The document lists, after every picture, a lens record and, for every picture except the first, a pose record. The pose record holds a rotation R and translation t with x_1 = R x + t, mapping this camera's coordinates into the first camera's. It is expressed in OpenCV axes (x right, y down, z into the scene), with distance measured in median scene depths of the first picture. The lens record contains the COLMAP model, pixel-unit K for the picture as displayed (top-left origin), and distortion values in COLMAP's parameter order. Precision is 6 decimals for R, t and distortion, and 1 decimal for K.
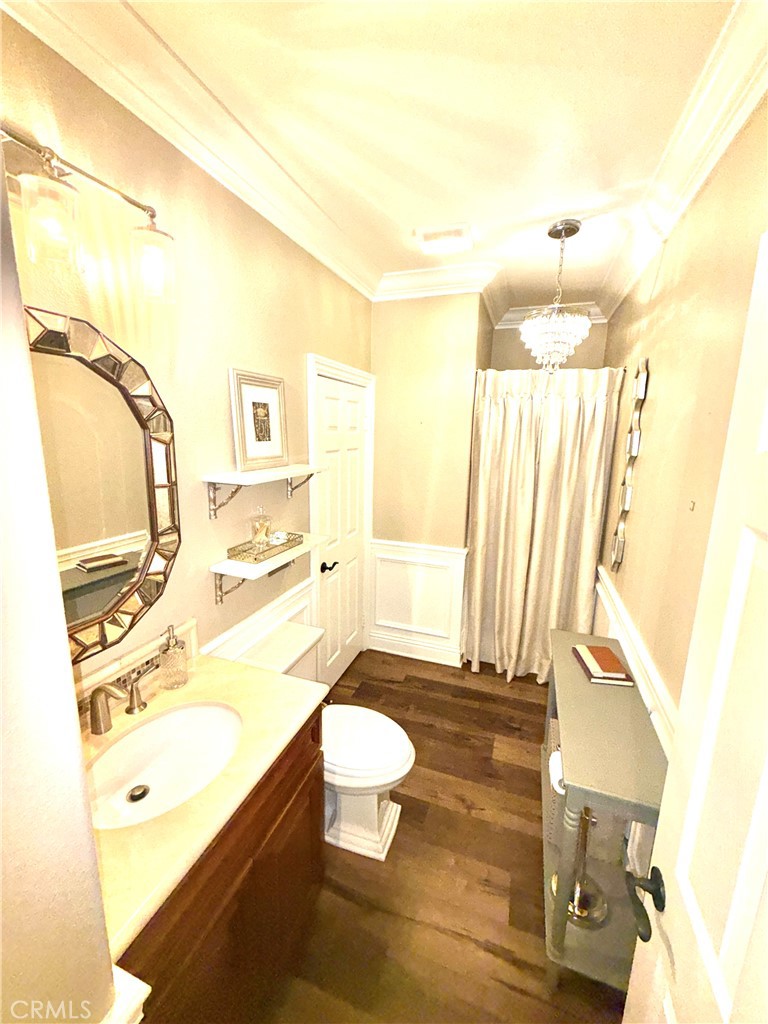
lens RADIAL K [[407.8, 0, 384.2], [0, 407.8, 510.6], [0, 0, 1]] dist [0.000343, 0.000160]
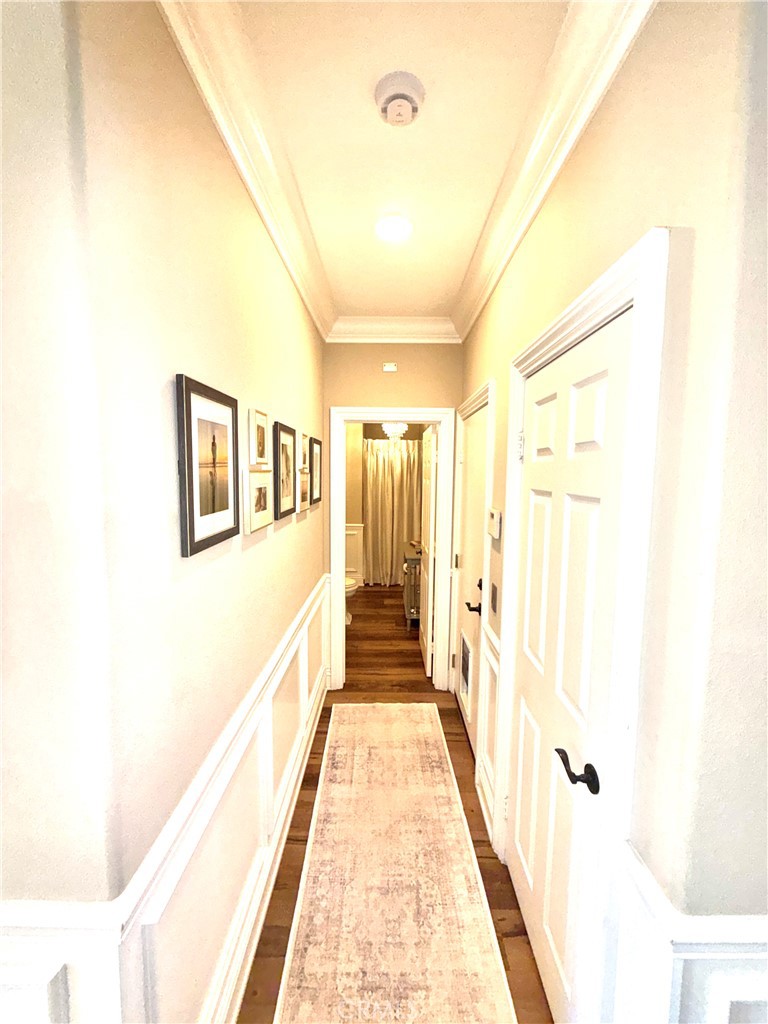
lens RADIAL K [[407.8, 0, 387.2], [0, 407.8, 511.2], [0, 0, 1]] dist [0.000343, 0.000160]
pose [[0.941518, -0.043002, 0.334209, -0.479427], [0.072047, 0.994578, -0.074998, 0.249890], [-0.329172, 0.094690, 0.939510, -1.260926]]
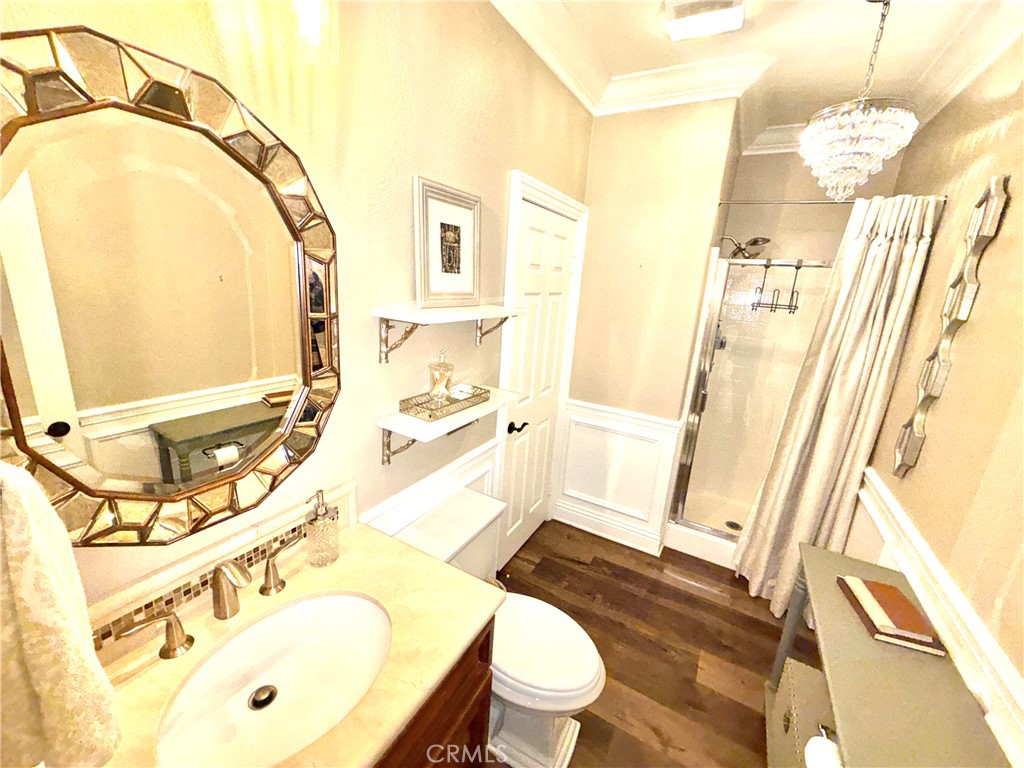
lens RADIAL K [[407.8, 0, 511.2], [0, 407.8, 388.3], [0, 0, 1]] dist [0.000343, 0.000160]
pose [[0.984315, 0.087842, -0.152995, -0.026202], [-0.078273, 0.994644, 0.067498, -0.003734], [0.158104, -0.054464, 0.985919, 0.165731]]
